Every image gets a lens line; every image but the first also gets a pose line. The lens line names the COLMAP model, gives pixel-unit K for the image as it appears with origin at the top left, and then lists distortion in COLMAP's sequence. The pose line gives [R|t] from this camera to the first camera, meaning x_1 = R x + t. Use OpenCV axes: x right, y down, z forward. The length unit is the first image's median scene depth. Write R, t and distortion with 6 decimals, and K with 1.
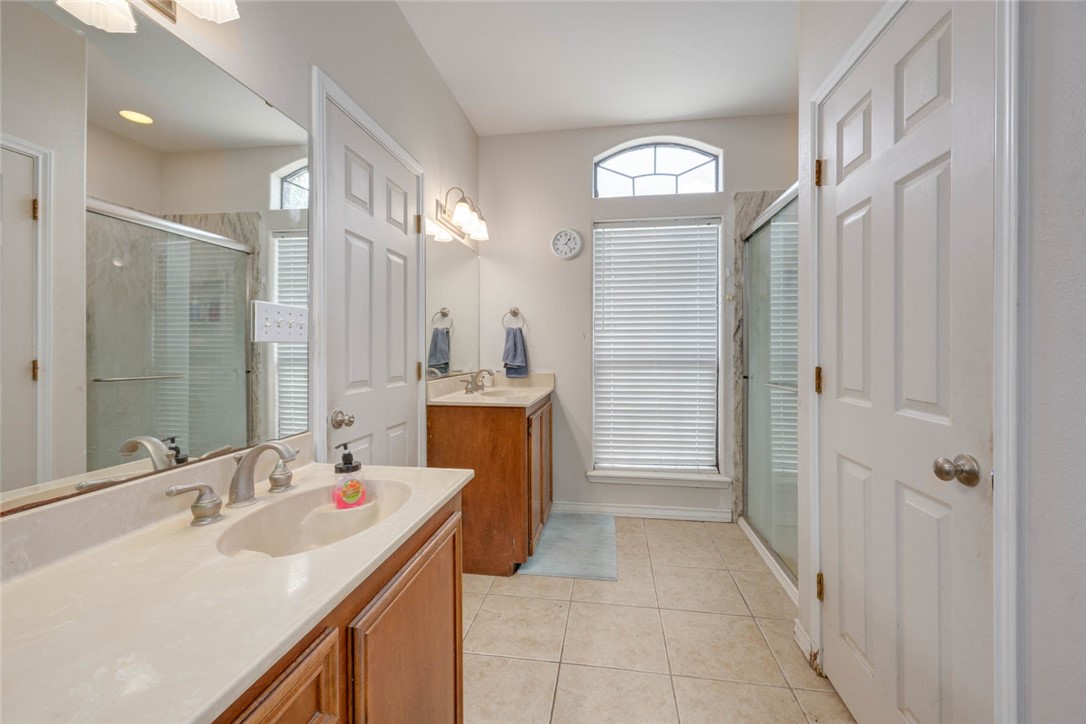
lens RADIAL K [[436.4, 0, 545.0], [0, 436.4, 348.9], [0, 0, 1]] dist [0.000670, -0.000014]
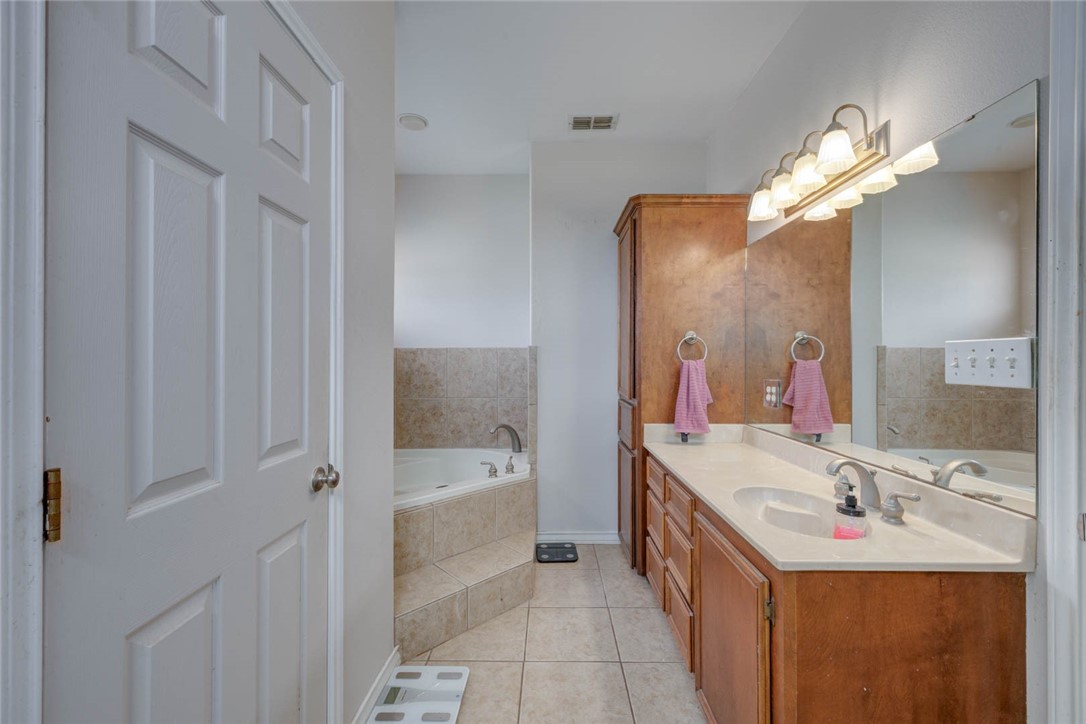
lens RADIAL K [[433.1, 0, 543.0], [0, 433.1, 362.0], [0, 0, 1]] dist [0.005263, -0.000019]
pose [[-0.991182, -0.002796, -0.132477, 0.387543], [-0.003121, 0.999993, 0.002247, -0.066318], [0.132470, 0.002640, -0.991184, 1.964840]]
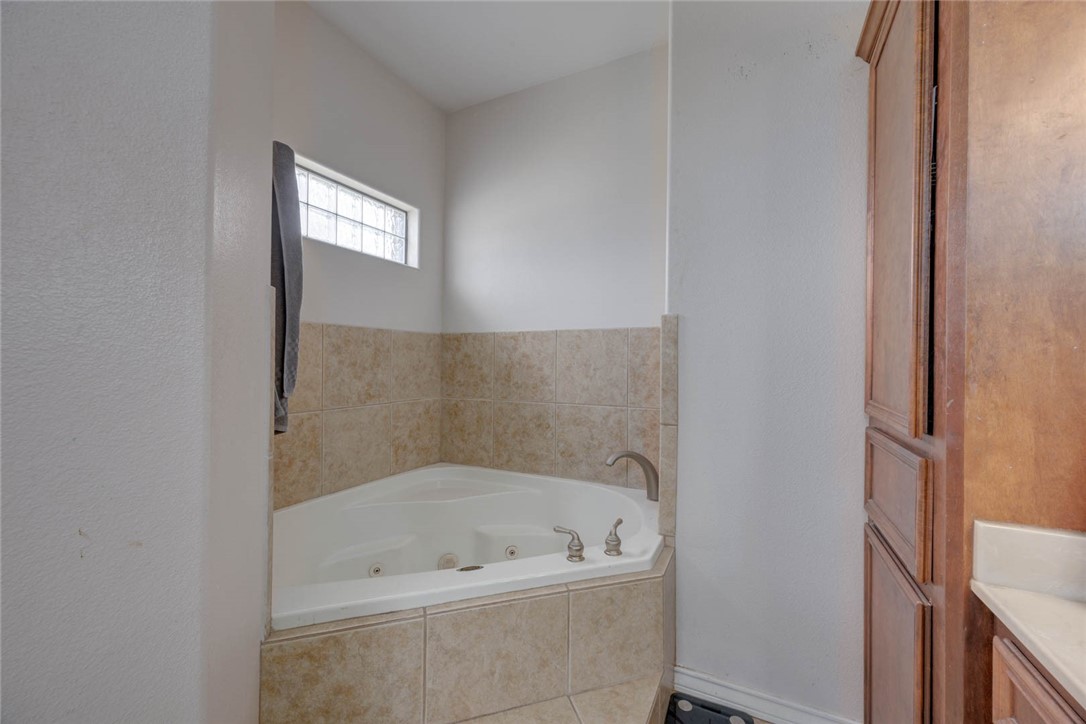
lens RADIAL K [[433.1, 0, 543.0], [0, 433.1, 362.0], [0, 0, 1]] dist [0.005263, -0.000019]
pose [[-0.952016, -0.013661, 0.305742, 0.048845], [-0.014689, 0.999892, -0.001059, 0.004814], [-0.305695, -0.005500, -0.952114, 0.773994]]
